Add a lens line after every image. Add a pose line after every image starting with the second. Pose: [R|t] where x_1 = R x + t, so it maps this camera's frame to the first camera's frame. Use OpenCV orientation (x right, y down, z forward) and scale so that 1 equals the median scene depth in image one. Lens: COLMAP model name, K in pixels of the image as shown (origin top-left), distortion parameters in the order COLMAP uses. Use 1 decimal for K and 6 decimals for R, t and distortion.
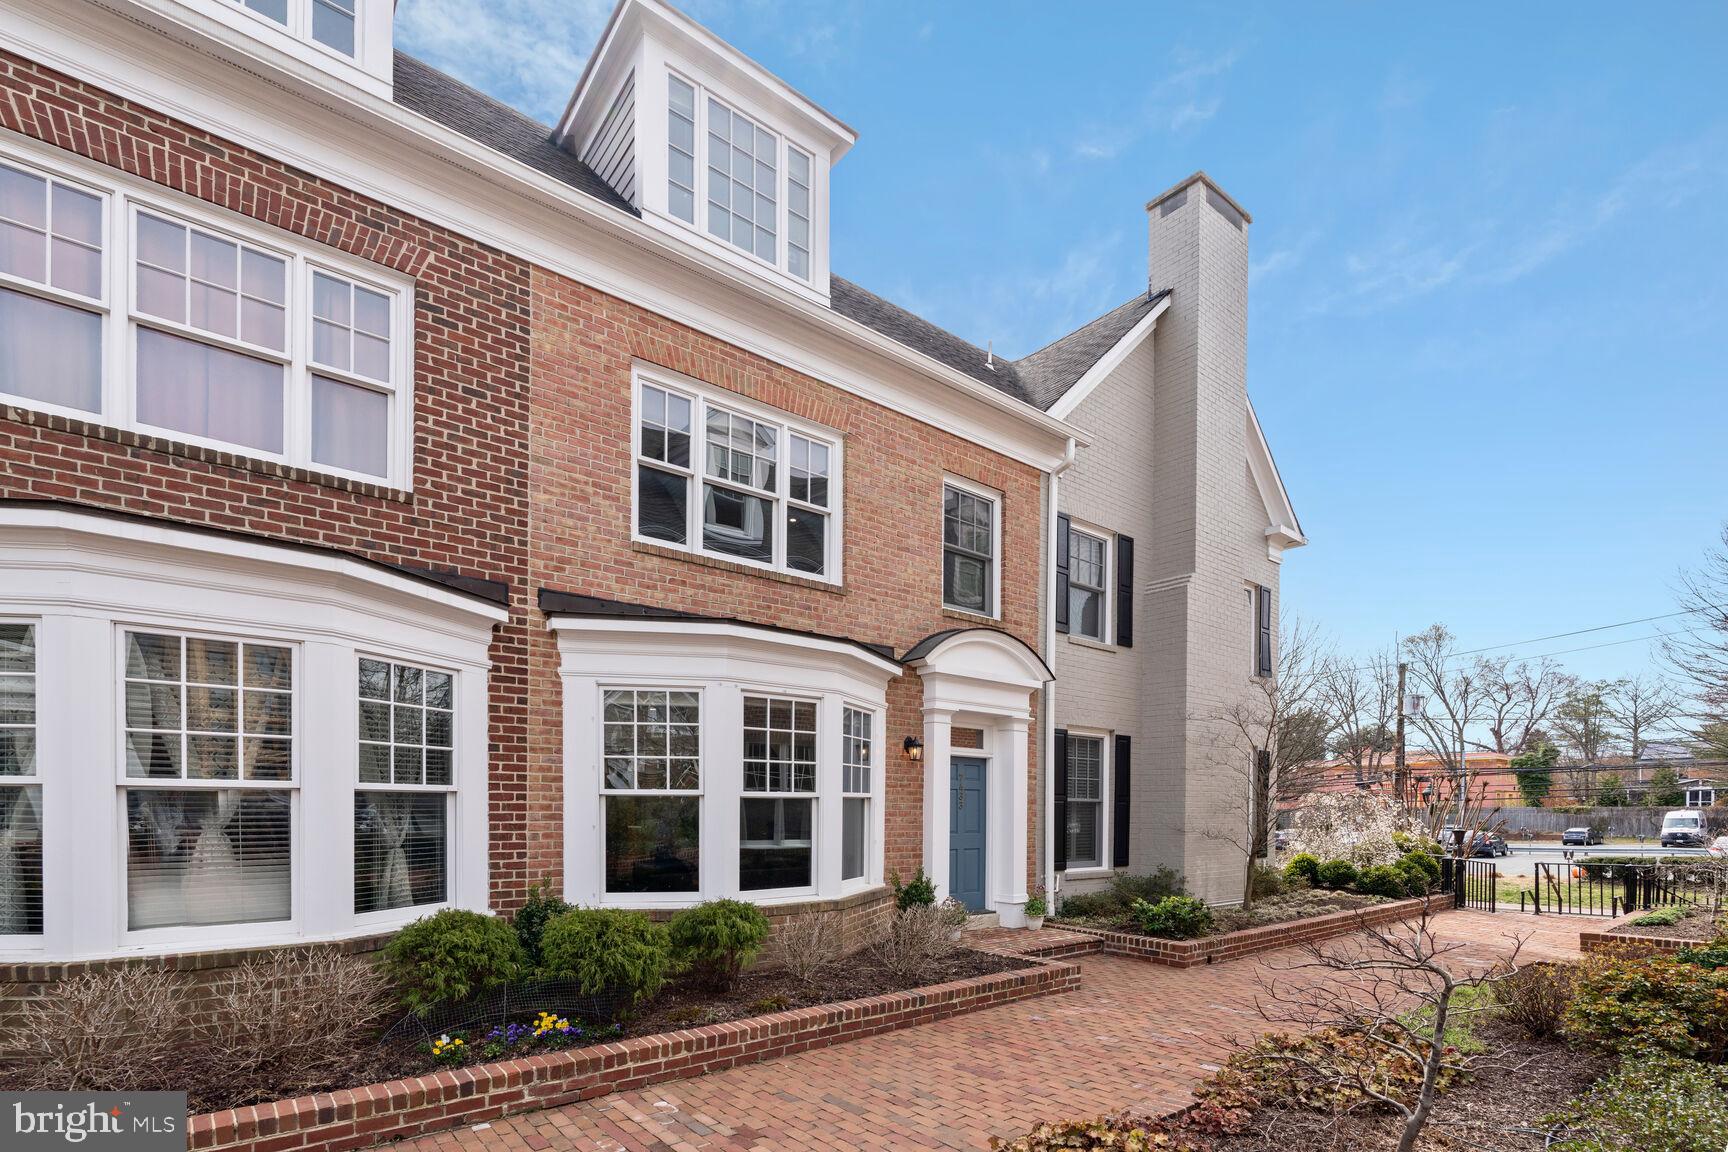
lens RADIAL K [[757.1, 0, 877.8], [0, 757.1, 575.3], [0, 0, 1]] dist [-0.010969, -0.000103]
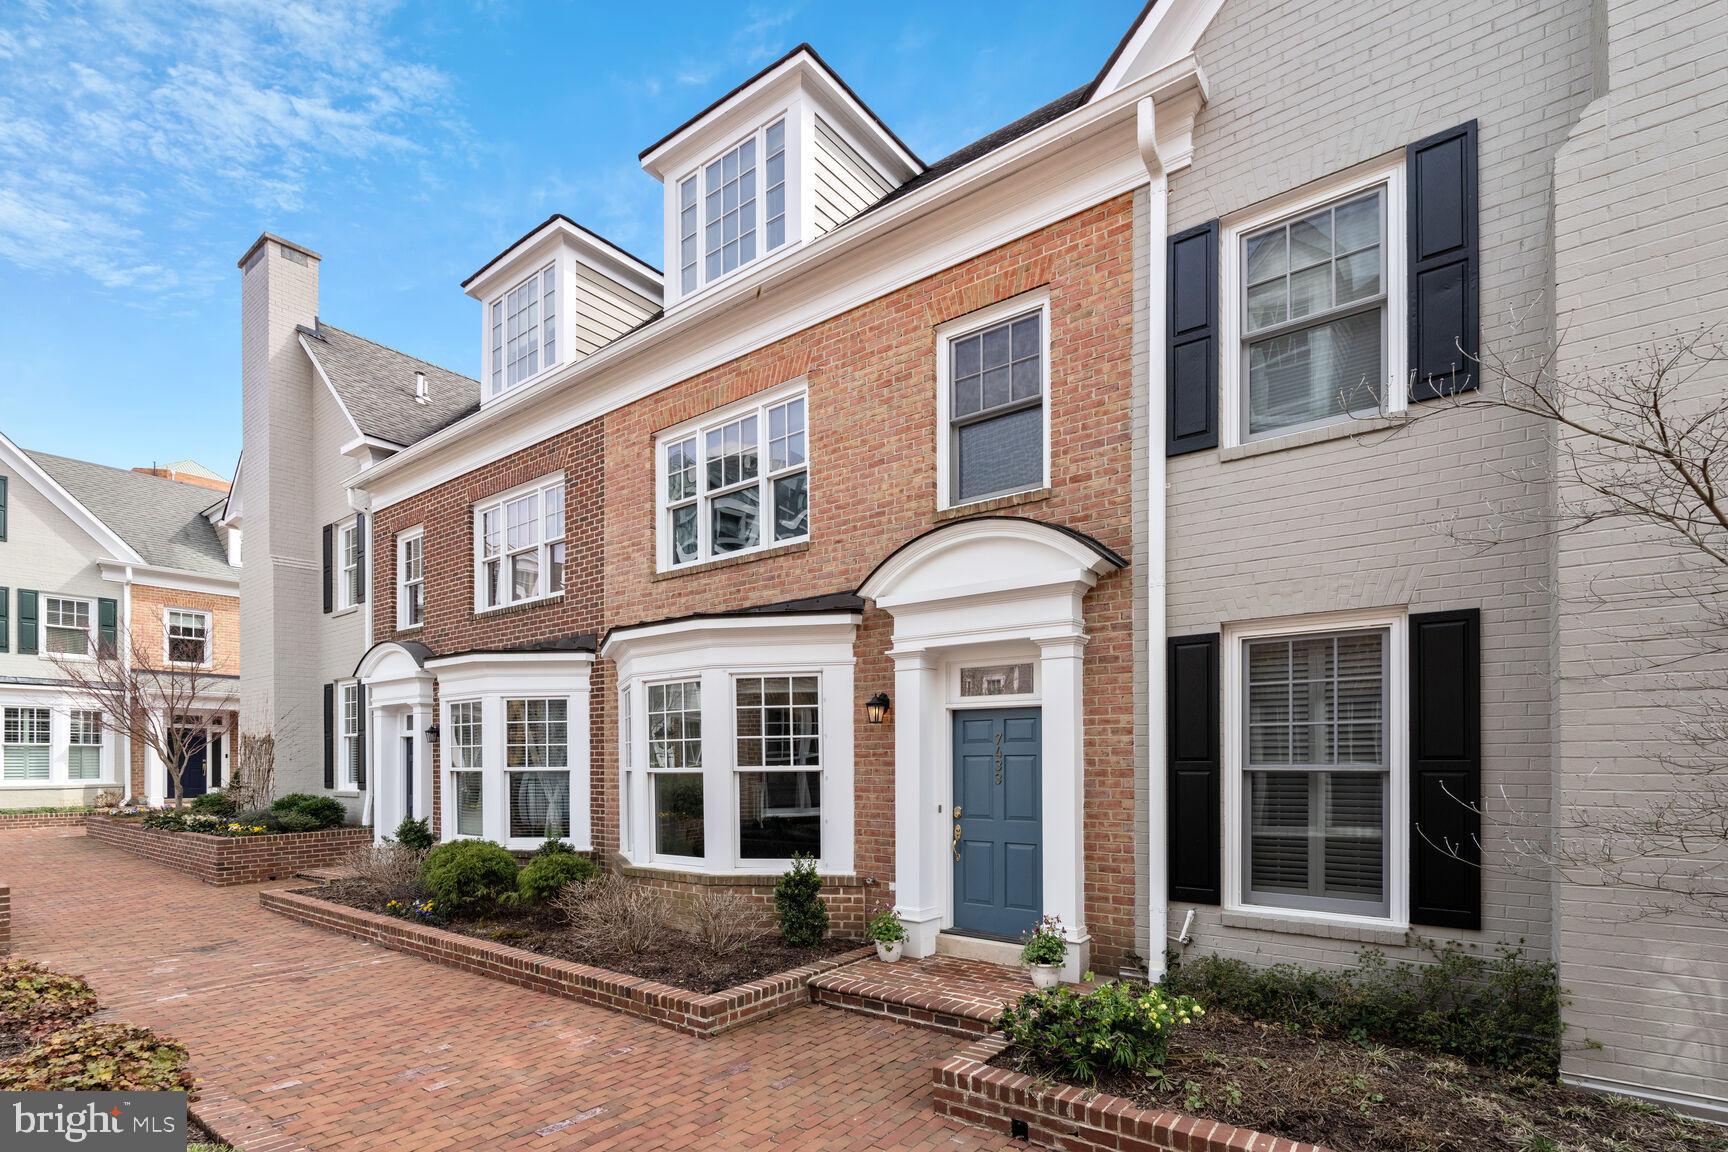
lens RADIAL K [[757.1, 0, 877.8], [0, 757.1, 575.3], [0, 0, 1]] dist [-0.010969, -0.000103]
pose [[0.287841, -0.244497, -0.925942, 0.853273], [0.281942, 0.945646, -0.162055, 0.236936], [0.915236, -0.214416, 0.341130, 0.796618]]
